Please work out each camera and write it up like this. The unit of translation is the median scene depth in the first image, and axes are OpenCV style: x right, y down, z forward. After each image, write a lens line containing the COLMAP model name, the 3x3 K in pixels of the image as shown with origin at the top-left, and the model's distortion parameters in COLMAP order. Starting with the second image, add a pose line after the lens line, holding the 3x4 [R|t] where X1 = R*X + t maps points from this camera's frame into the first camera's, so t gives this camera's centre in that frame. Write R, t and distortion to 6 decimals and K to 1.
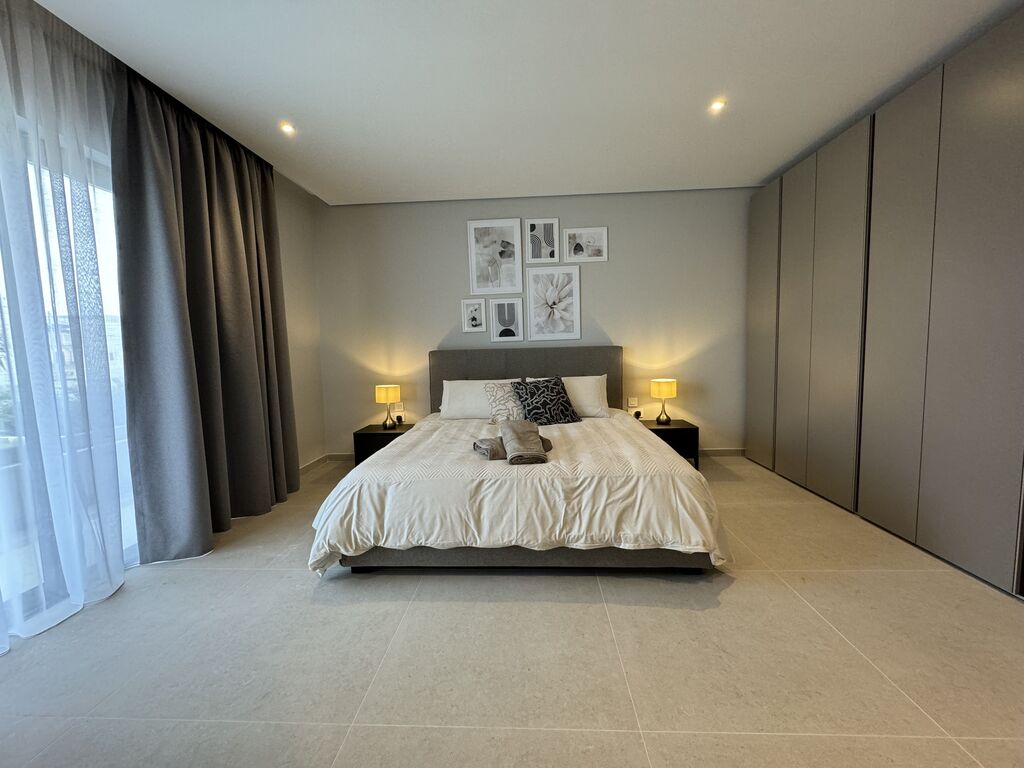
lens RADIAL K [[409.3, 0, 509.8], [0, 409.3, 382.7], [0, 0, 1]] dist [-0.001027, -0.000260]
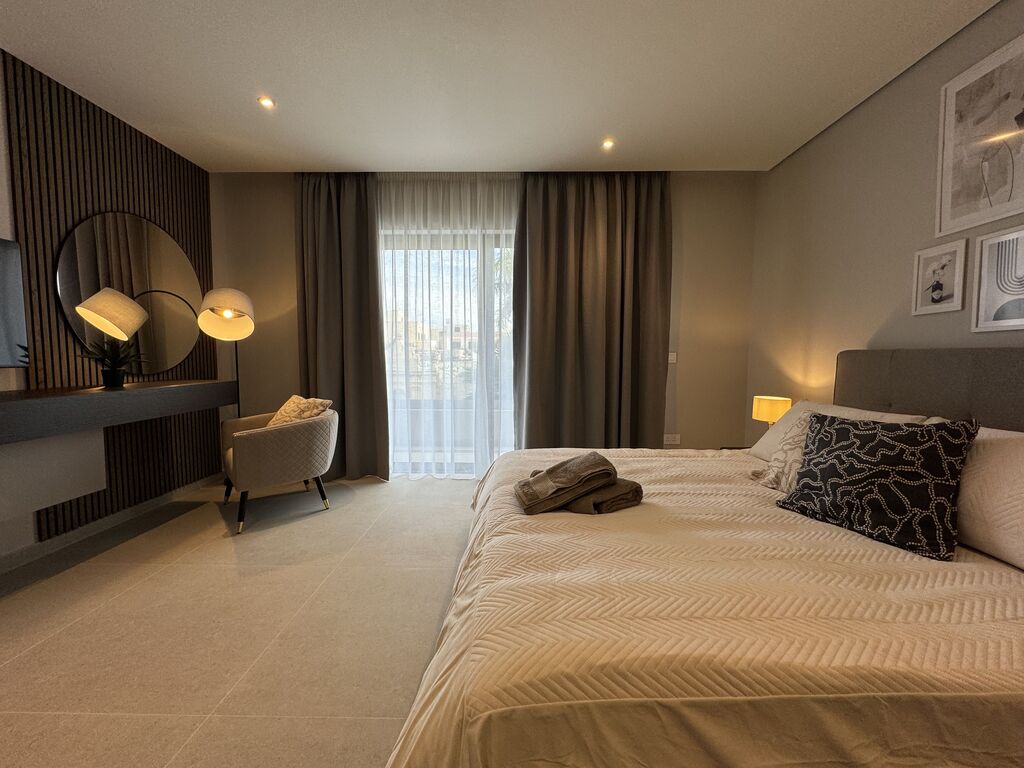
lens RADIAL K [[409.3, 0, 507.5], [0, 409.3, 381.7], [0, 0, 1]] dist [-0.001027, -0.000260]
pose [[0.043110, 0.083842, -0.995546, 0.386072], [-0.095342, 0.992270, 0.079438, -0.035096], [0.994511, 0.091492, 0.050770, 0.490041]]
